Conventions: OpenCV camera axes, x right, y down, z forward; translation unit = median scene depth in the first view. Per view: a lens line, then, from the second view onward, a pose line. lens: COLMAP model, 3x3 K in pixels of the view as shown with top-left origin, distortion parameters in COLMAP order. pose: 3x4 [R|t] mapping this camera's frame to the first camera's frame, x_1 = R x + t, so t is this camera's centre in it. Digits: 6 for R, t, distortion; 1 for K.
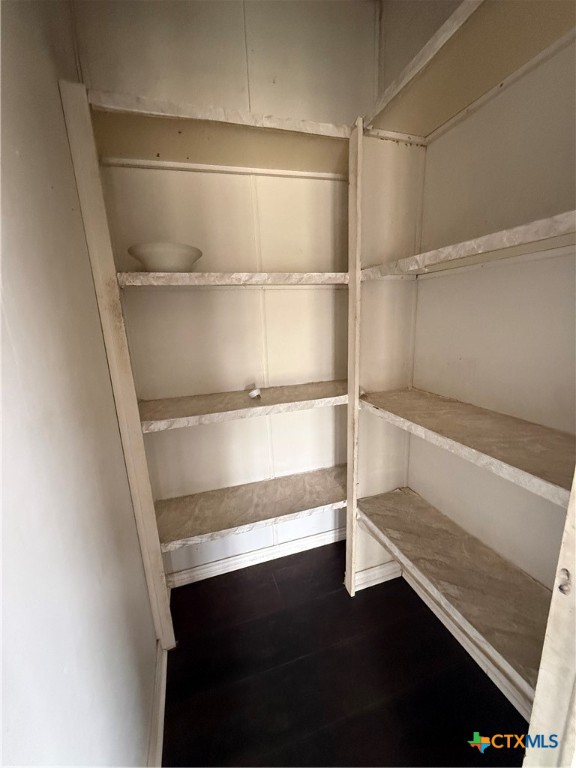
lens RADIAL K [[308.4, 0, 288.0], [0, 308.4, 384.0], [0, 0, 1]] dist [0.000841, 0.000047]
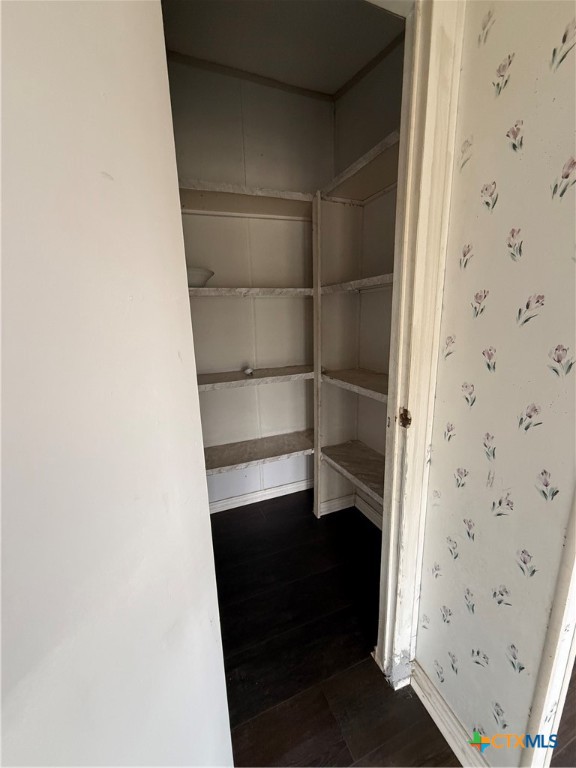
lens RADIAL K [[308.4, 0, 288.0], [0, 308.4, 384.0], [0, 0, 1]] dist [0.000841, 0.000047]
pose [[0.997022, -0.004825, 0.076969, -0.038095], [0.005116, 0.999981, -0.003575, 0.096476], [-0.076951, 0.003958, 0.997027, -0.433317]]
